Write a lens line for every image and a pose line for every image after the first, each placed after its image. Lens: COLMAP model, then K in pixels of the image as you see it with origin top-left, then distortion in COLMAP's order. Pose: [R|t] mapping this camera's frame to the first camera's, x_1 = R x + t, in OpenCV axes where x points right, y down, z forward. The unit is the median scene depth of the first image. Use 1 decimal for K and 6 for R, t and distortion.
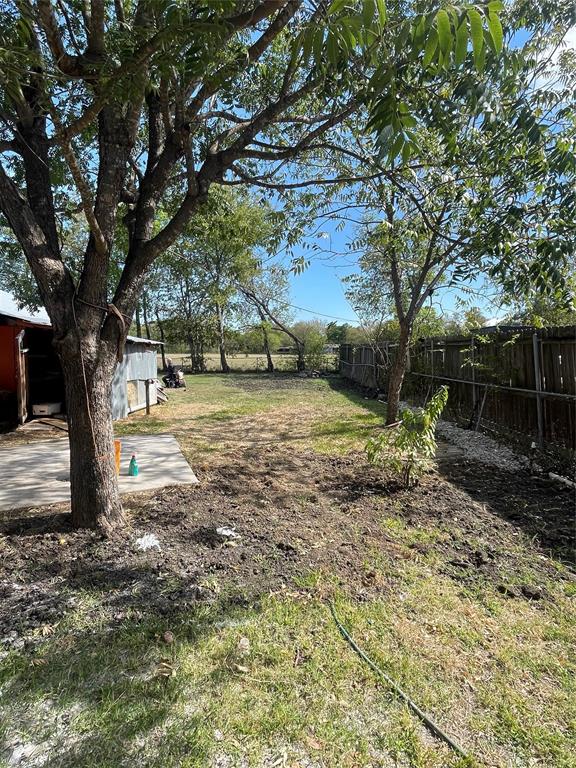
lens RADIAL K [[424.5, 0, 287.9], [0, 424.5, 383.7], [0, 0, 1]] dist [0.006125, 0.000491]
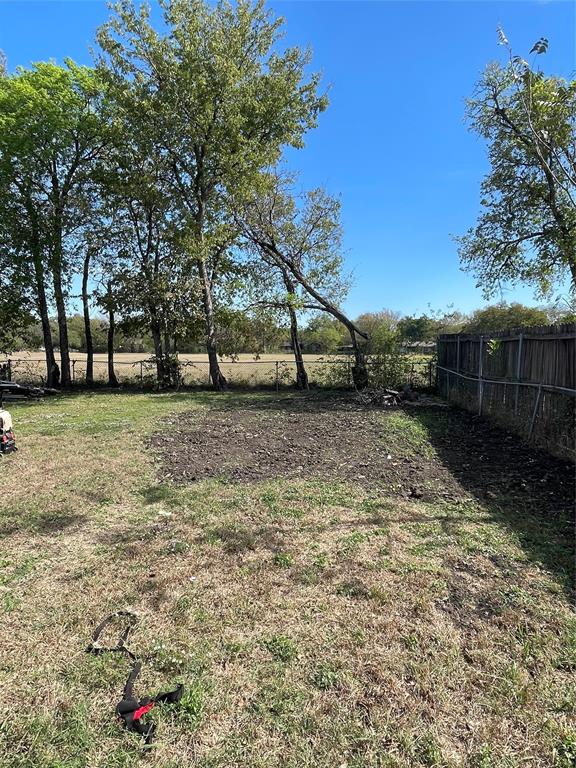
lens RADIAL K [[490.8, 0, 286.1], [0, 490.8, 382.0], [0, 0, 1]] dist [0.002205, 0.000302]
pose [[0.990833, 0.007604, -0.134875, 0.021766], [-0.009480, 0.999867, -0.013275, -0.027558], [0.134756, 0.014432, 0.990774, 0.392744]]
